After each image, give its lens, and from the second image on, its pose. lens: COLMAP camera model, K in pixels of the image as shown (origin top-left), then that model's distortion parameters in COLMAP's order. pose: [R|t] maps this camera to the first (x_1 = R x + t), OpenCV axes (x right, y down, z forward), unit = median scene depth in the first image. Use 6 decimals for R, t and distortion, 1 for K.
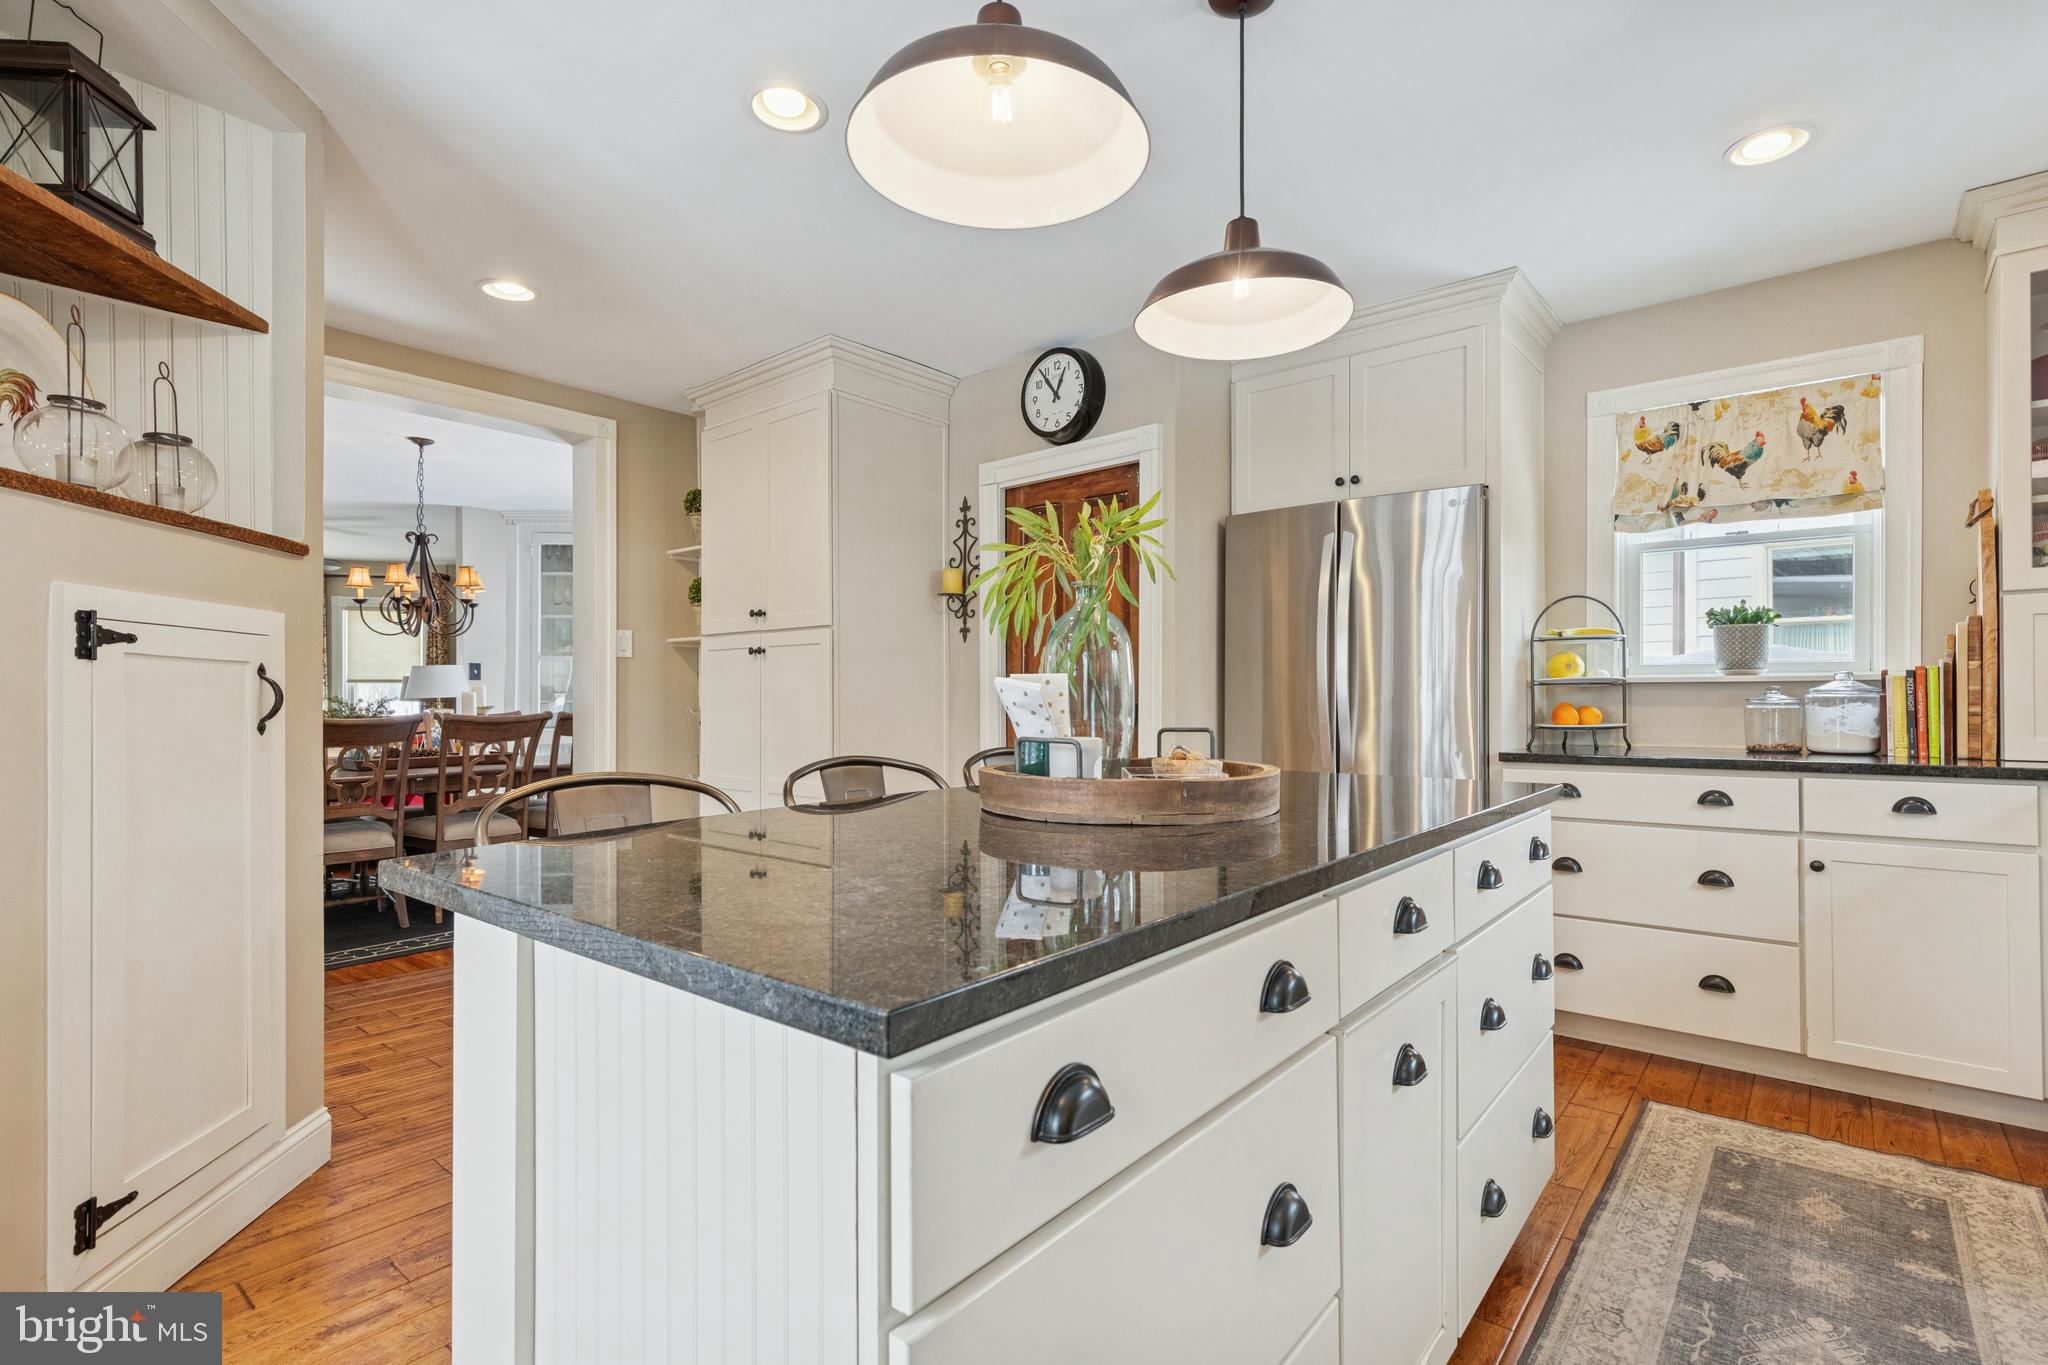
lens RADIAL K [[964.9, 0, 1059.9], [0, 964.9, 699.0], [0, 0, 1]] dist [-0.000368, -0.000473]
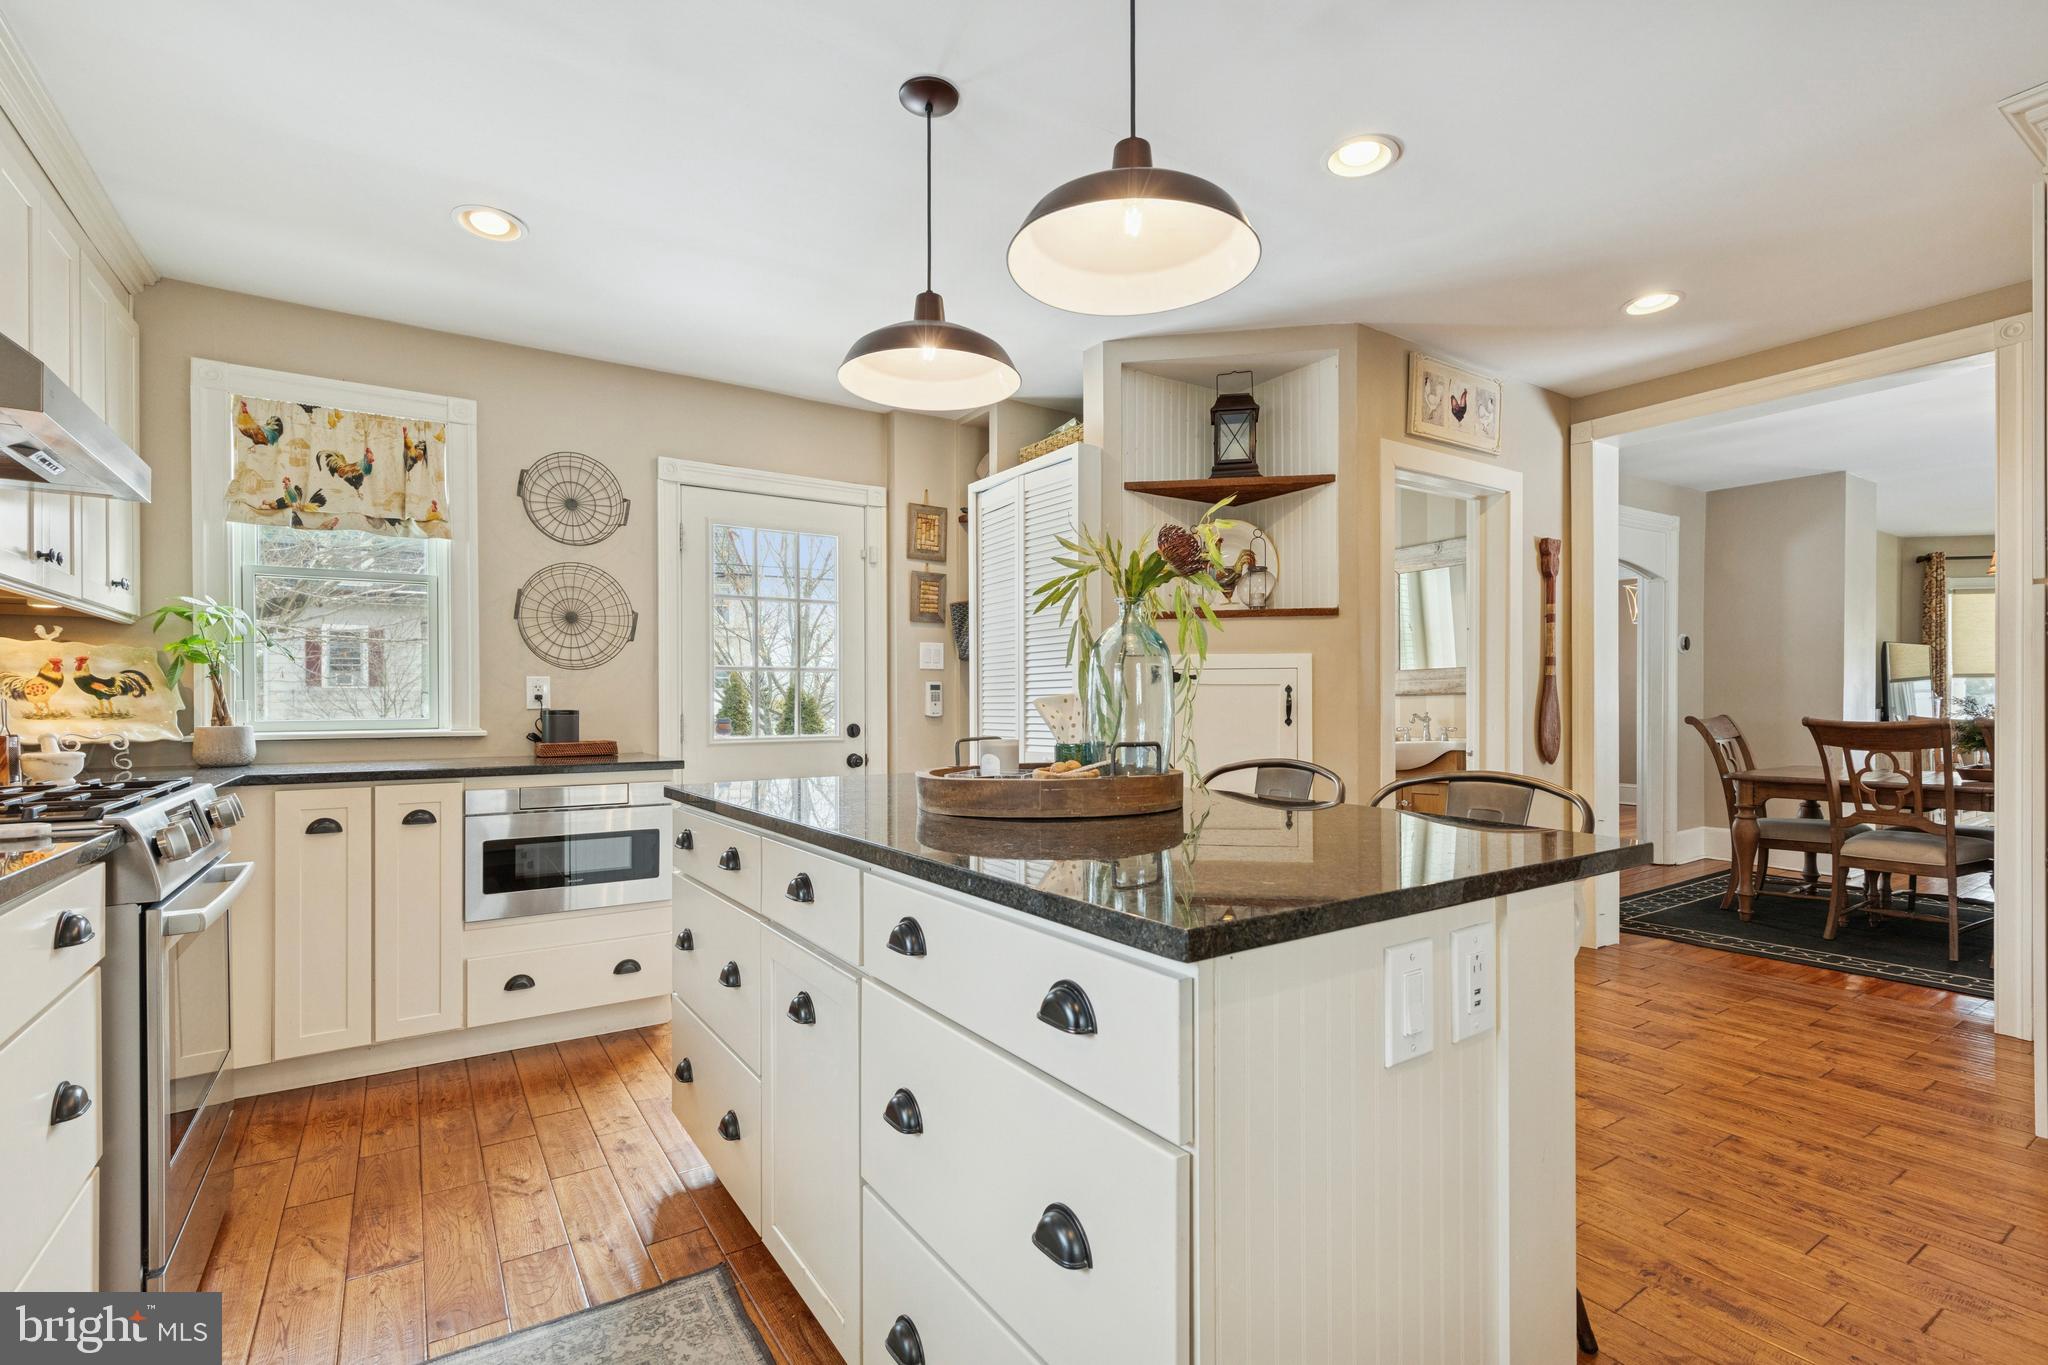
lens RADIAL K [[937.9, 0, 1048.9], [0, 937.9, 713.6], [0, 0, 1]] dist [0.002283, 0.000028]
pose [[-0.288177, 0.012392, -0.957497, 0.410127], [0.005918, 0.999920, 0.011160, -0.002765], [0.957559, -0.002451, -0.288227, 0.488858]]
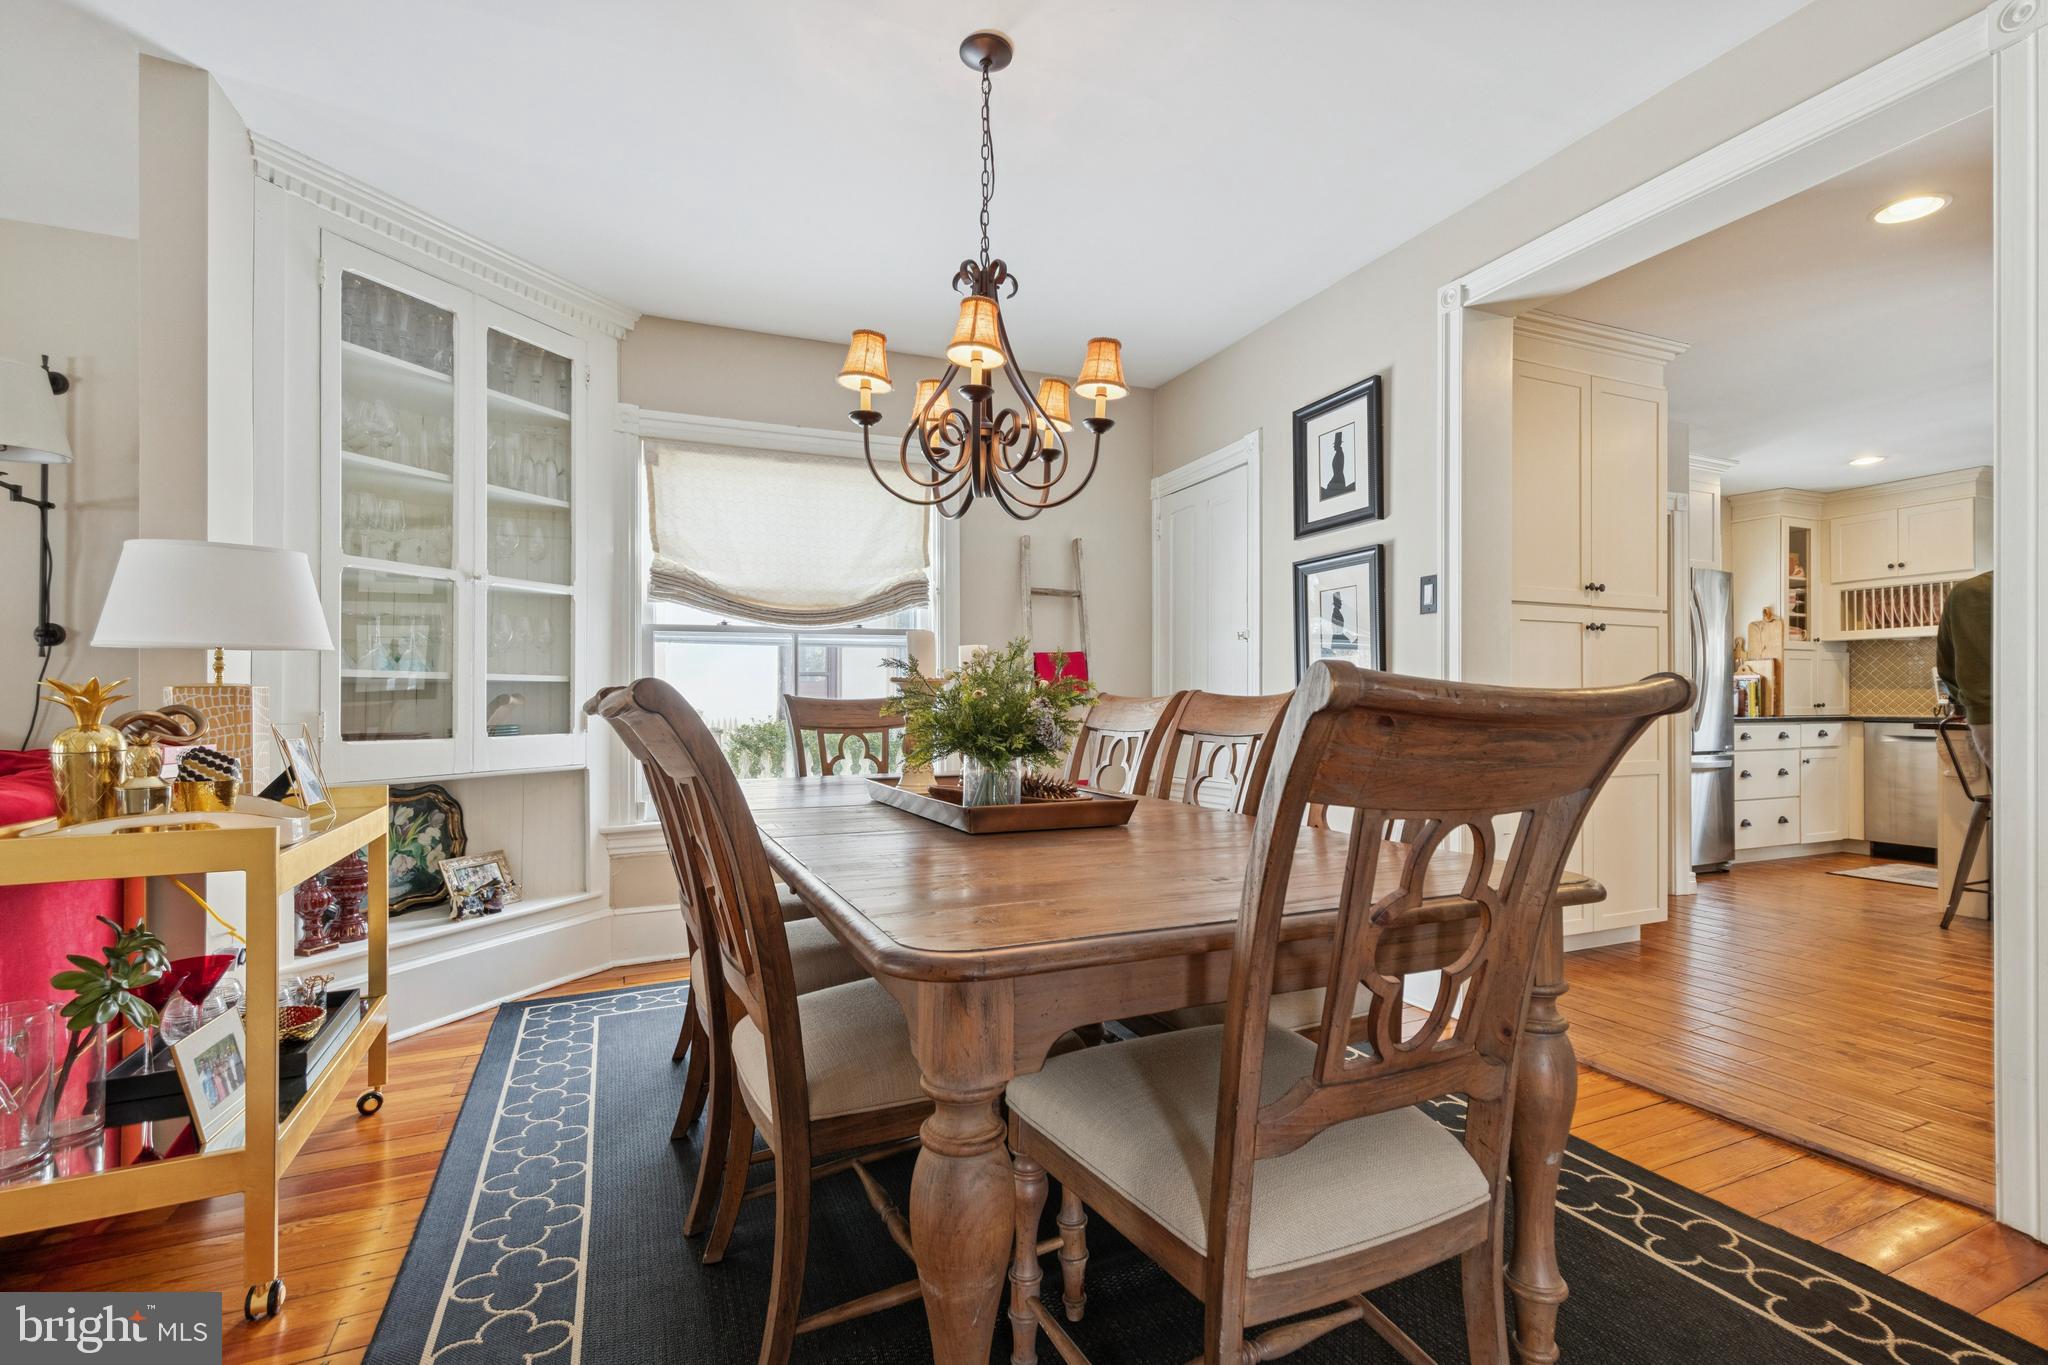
lens RADIAL K [[935.2, 0, 1027.4], [0, 935.2, 702.4], [0, 0, 1]] dist [-0.000200, -0.000317]
pose [[0.460665, 0.004977, 0.887560, -1.243095], [-0.003862, 0.999986, -0.003603, 0.026495], [-0.887566, -0.001768, 0.460678, 0.962679]]
